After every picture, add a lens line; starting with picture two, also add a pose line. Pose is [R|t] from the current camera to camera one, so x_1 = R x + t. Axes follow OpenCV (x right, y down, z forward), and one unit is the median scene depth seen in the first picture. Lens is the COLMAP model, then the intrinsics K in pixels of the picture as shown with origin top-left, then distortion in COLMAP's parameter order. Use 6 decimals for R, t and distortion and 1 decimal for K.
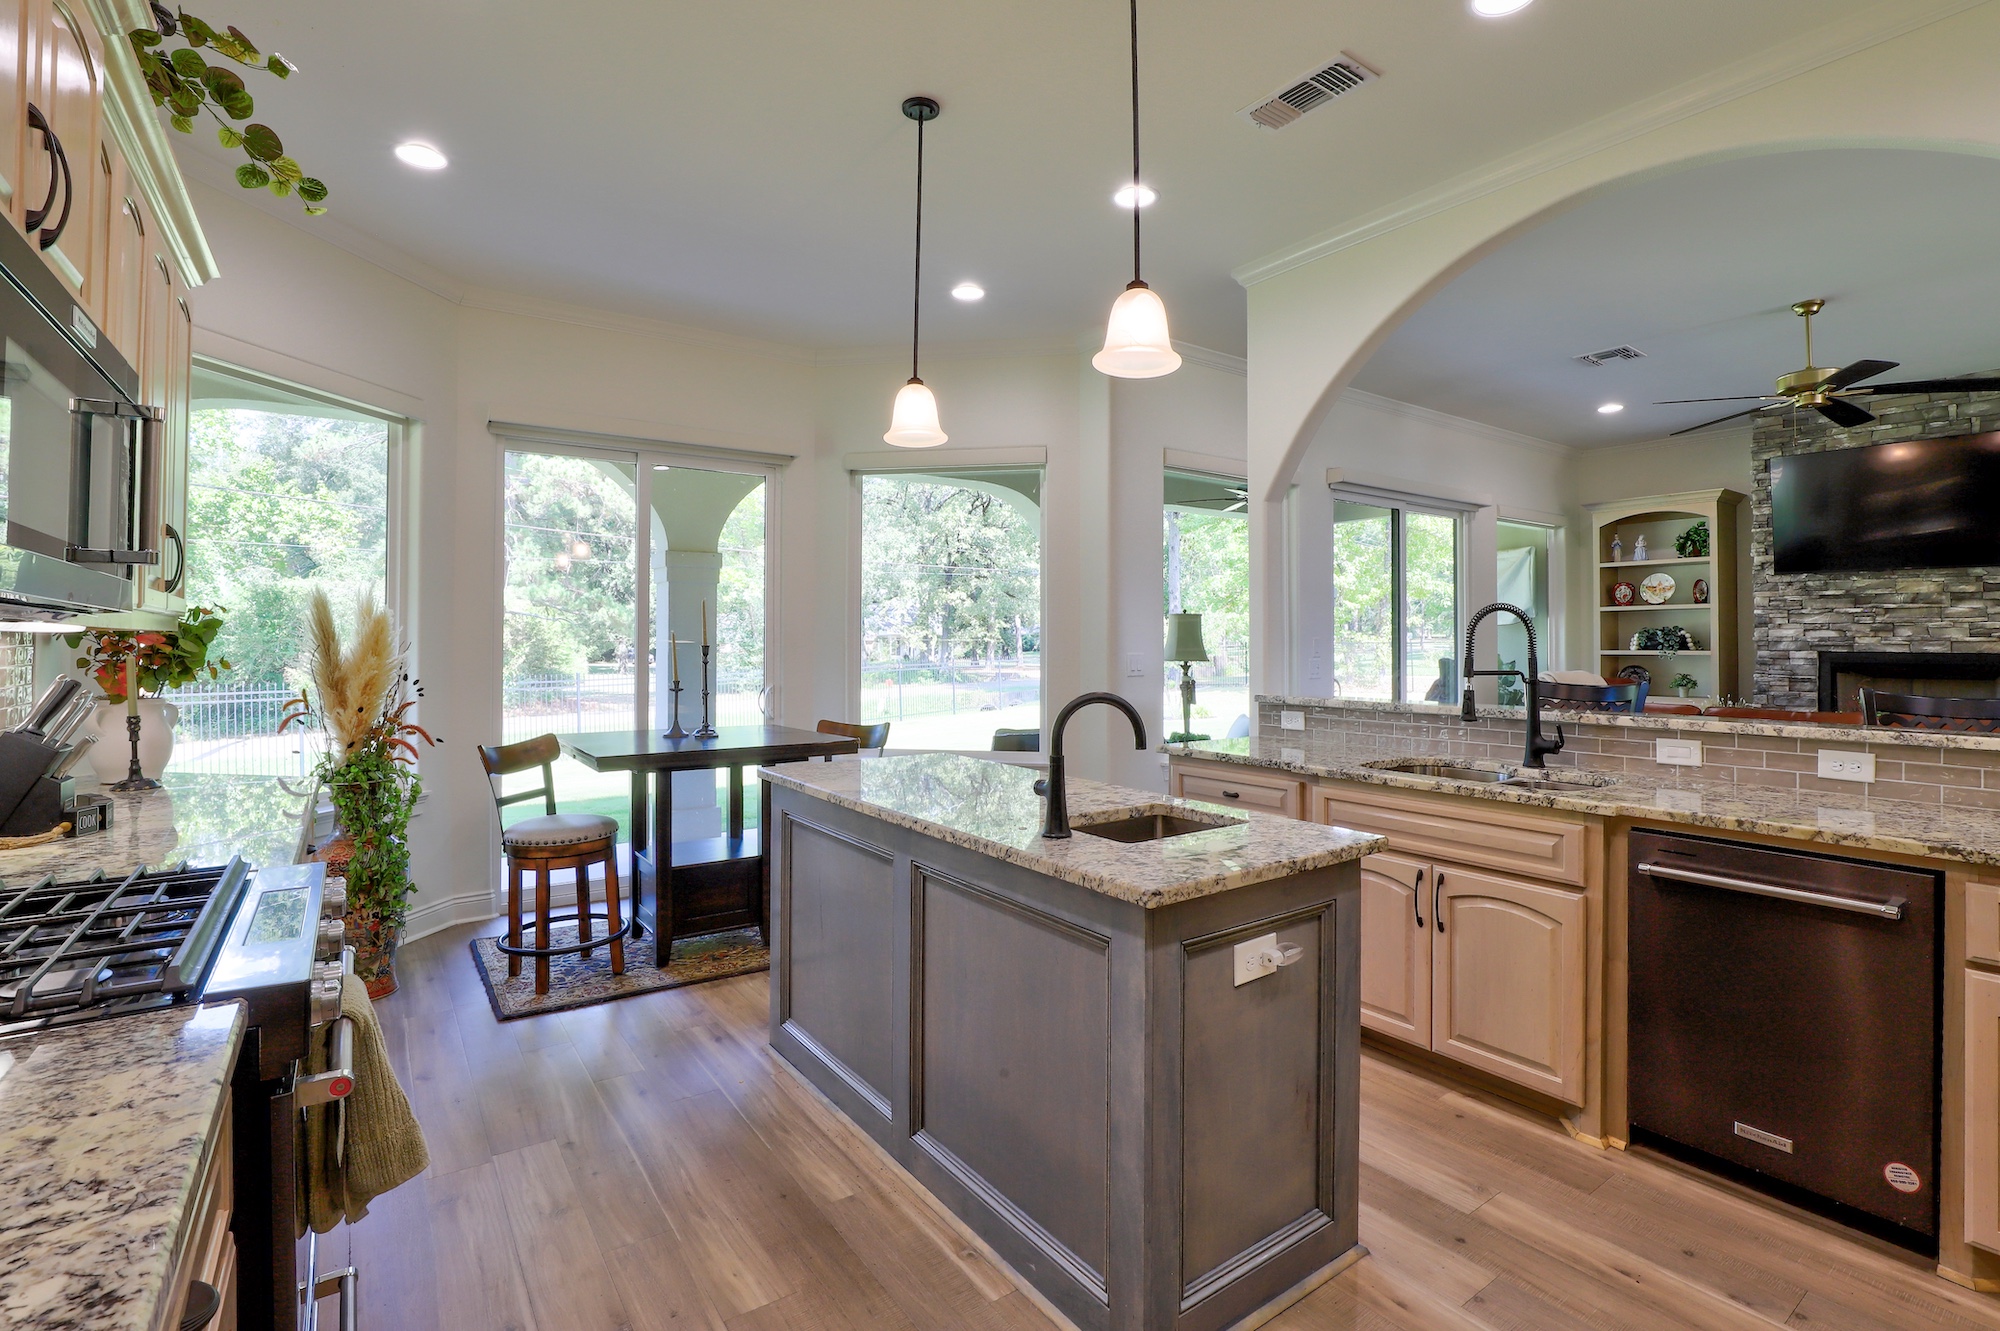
lens RADIAL K [[923.4, 0, 1013.7], [0, 923.4, 636.6], [0, 0, 1]] dist [-0.021269, 0.000775]
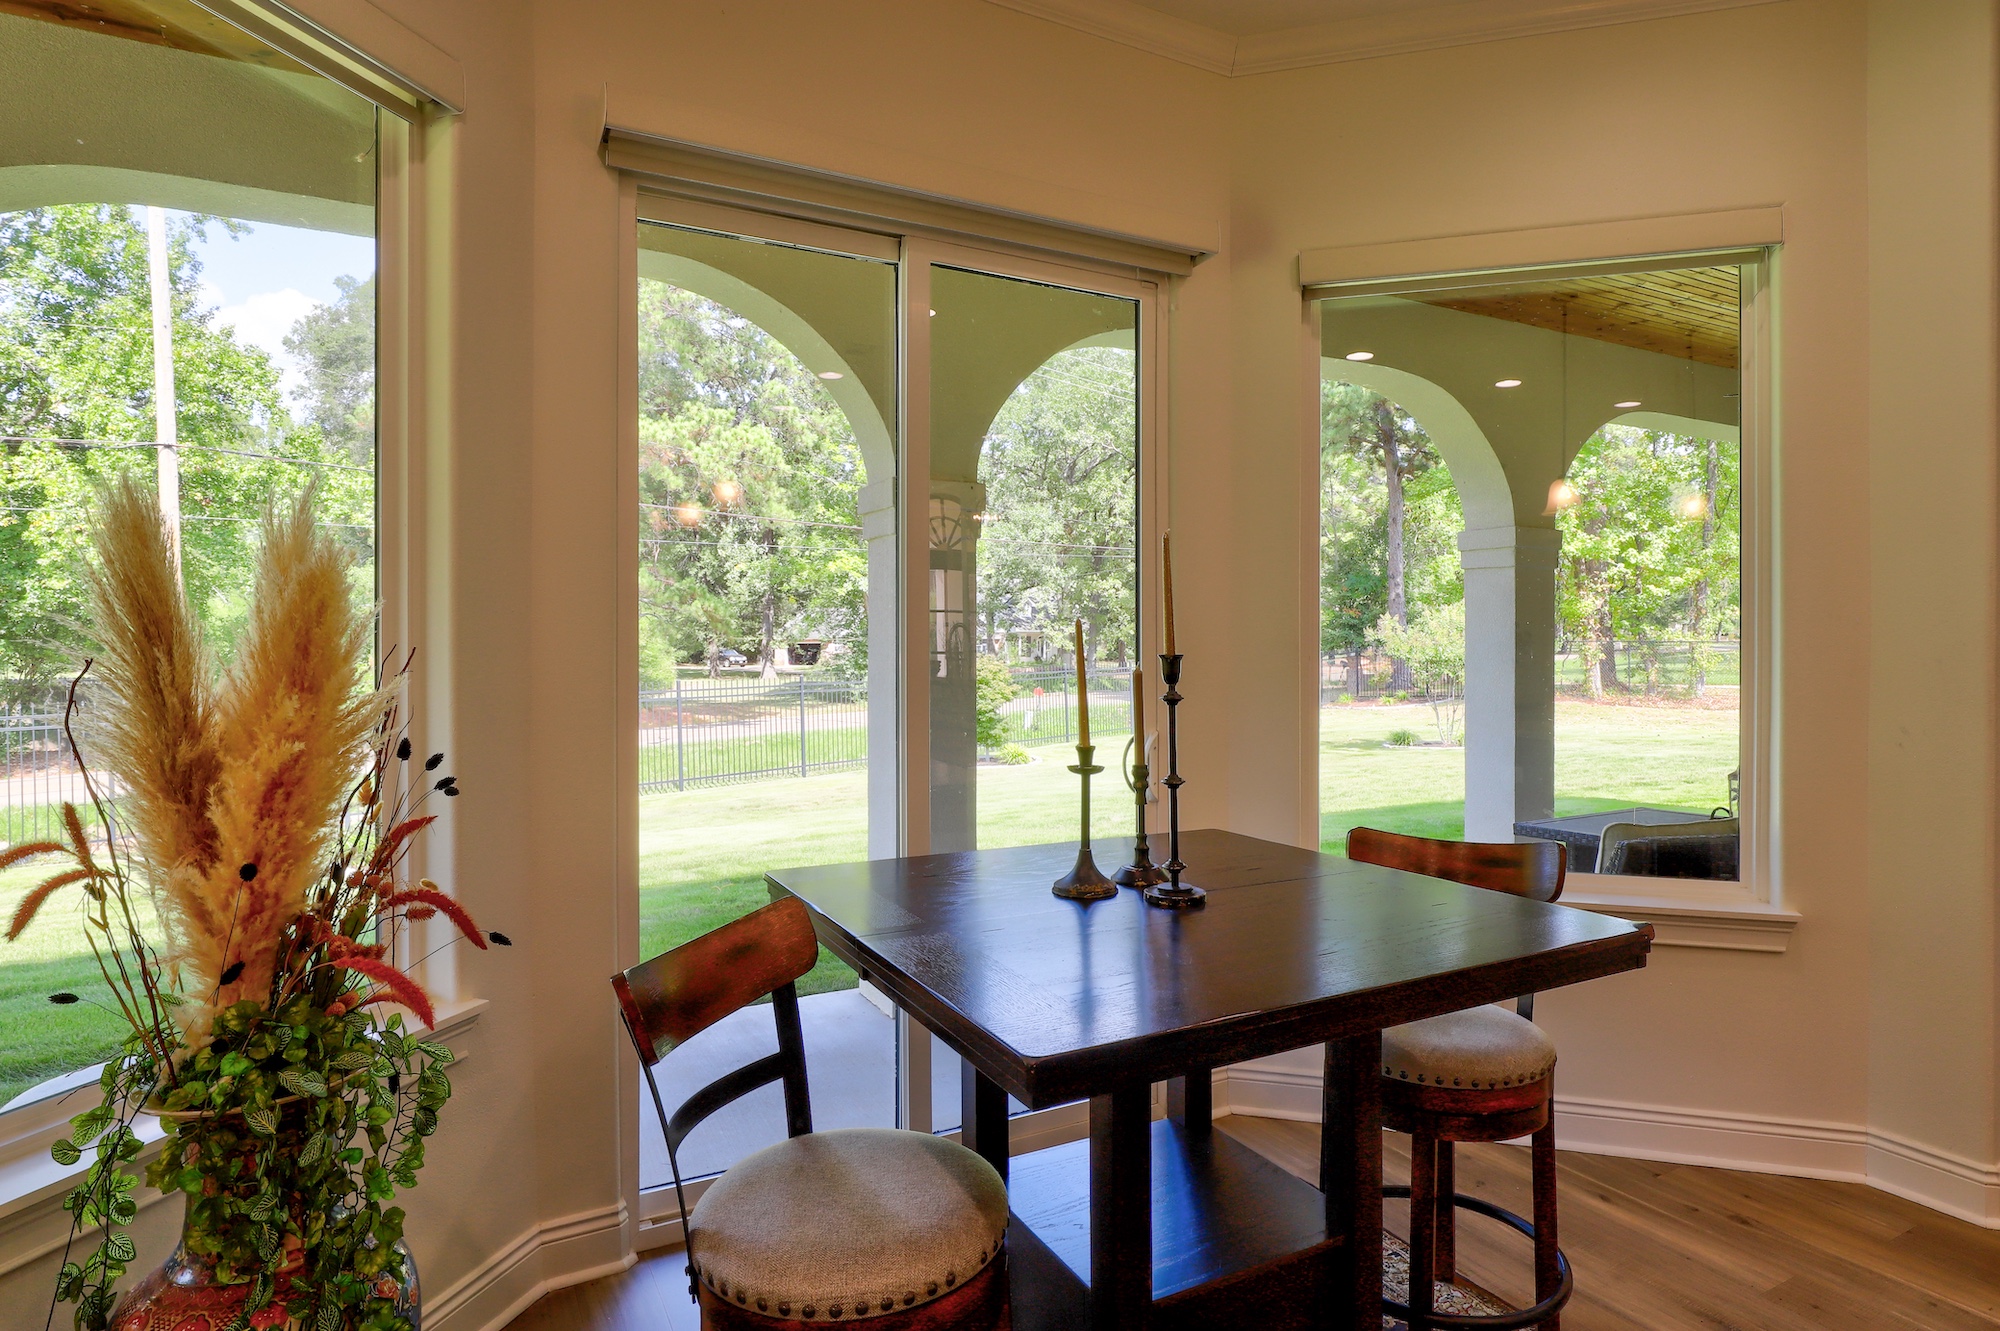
lens RADIAL K [[1079.8, 0, 1015.3], [0, 1079.8, 655.0], [0, 0, 1]] dist [-0.003738, -0.000731]
pose [[0.992300, 0.000358, -0.123858, -0.055108], [0.001996, 0.999820, 0.018887, 0.000212], [0.123842, -0.018989, 0.992120, 0.089377]]
